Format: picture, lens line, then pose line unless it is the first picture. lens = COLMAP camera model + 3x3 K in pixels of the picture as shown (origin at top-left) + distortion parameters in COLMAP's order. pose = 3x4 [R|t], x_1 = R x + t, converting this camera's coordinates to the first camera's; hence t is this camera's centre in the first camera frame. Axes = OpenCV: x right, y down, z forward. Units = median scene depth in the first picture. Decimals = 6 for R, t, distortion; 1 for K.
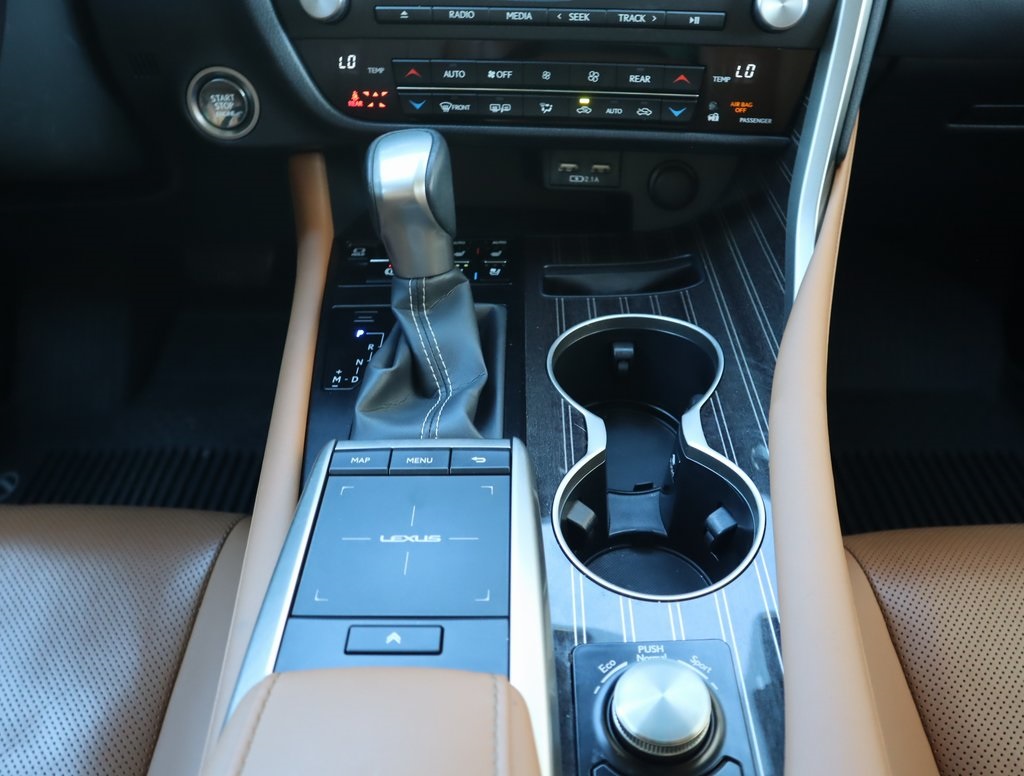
lens RADIAL K [[805.8, 0, 512.0], [0, 805.8, 388.3], [0, 0, 1]] dist [-0.113564, 0.068413]
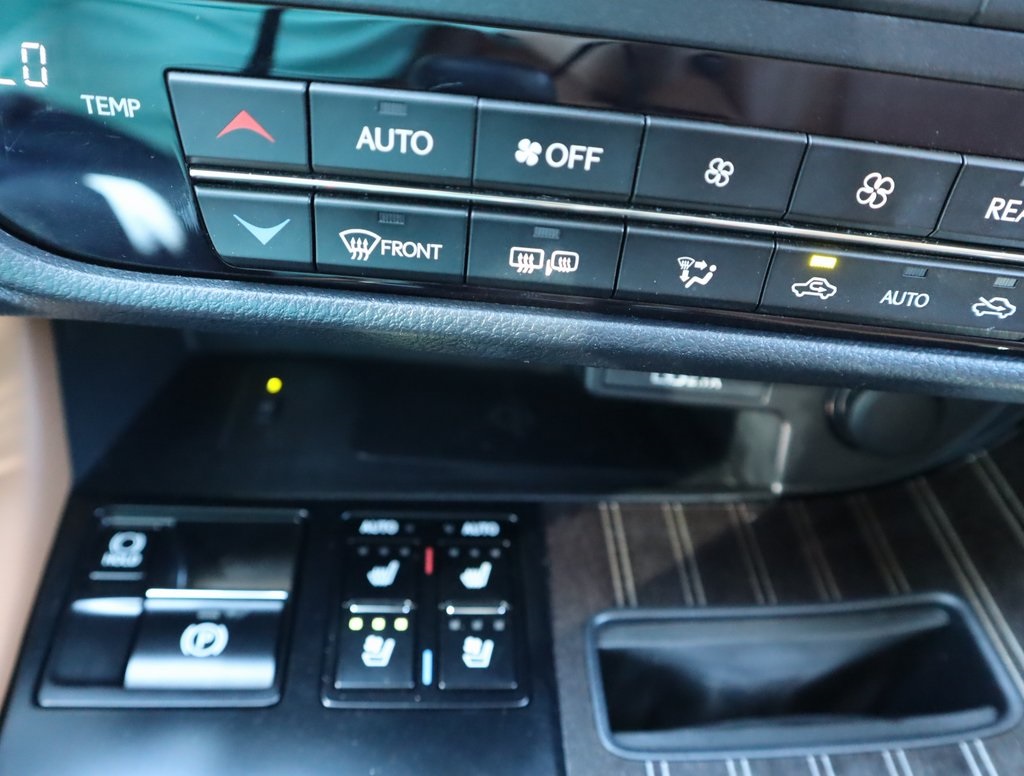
lens RADIAL K [[805.8, 0, 507.1], [0, 805.8, 387.7], [0, 0, 1]] dist [-0.113564, 0.068413]
pose [[0.992666, 0.035684, 0.115499, -0.063159], [-0.039308, 0.998799, 0.029260, -0.321763], [-0.114316, -0.033585, 0.992877, 0.719532]]
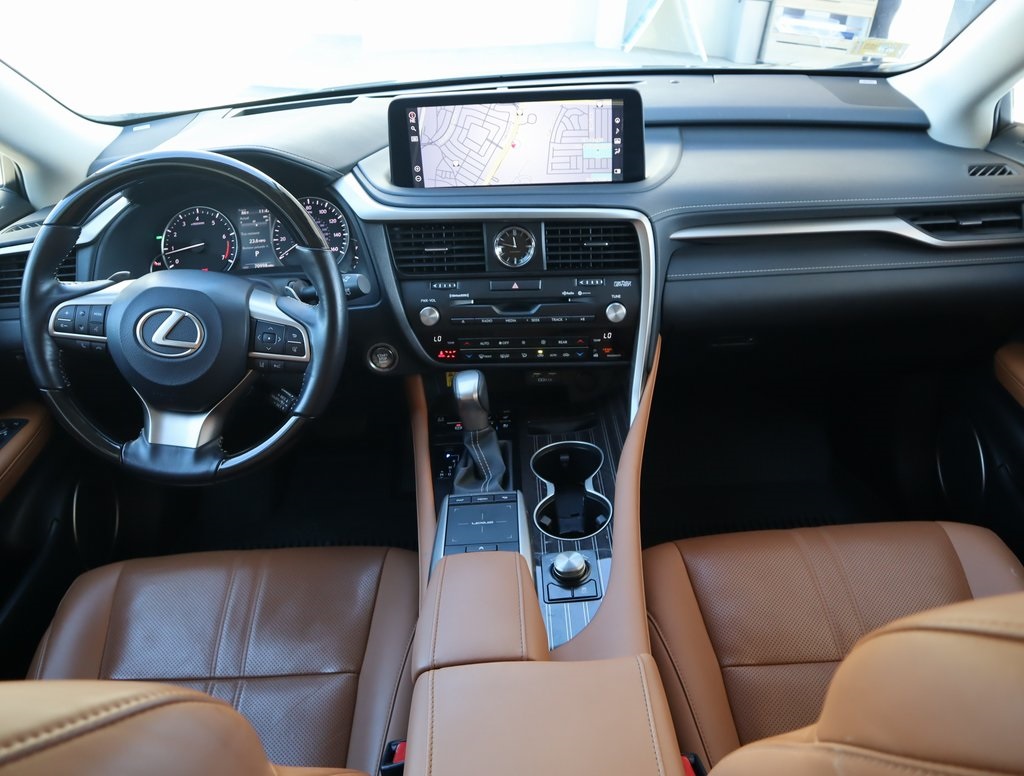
lens RADIAL K [[805.8, 0, 510.8], [0, 805.8, 389.5], [0, 0, 1]] dist [-0.113564, 0.068413]
pose [[0.998704, -0.050853, 0.002091, -0.006904], [0.050434, 0.983285, -0.174947, 0.163317], [0.006840, 0.174826, 0.984576, -1.348784]]
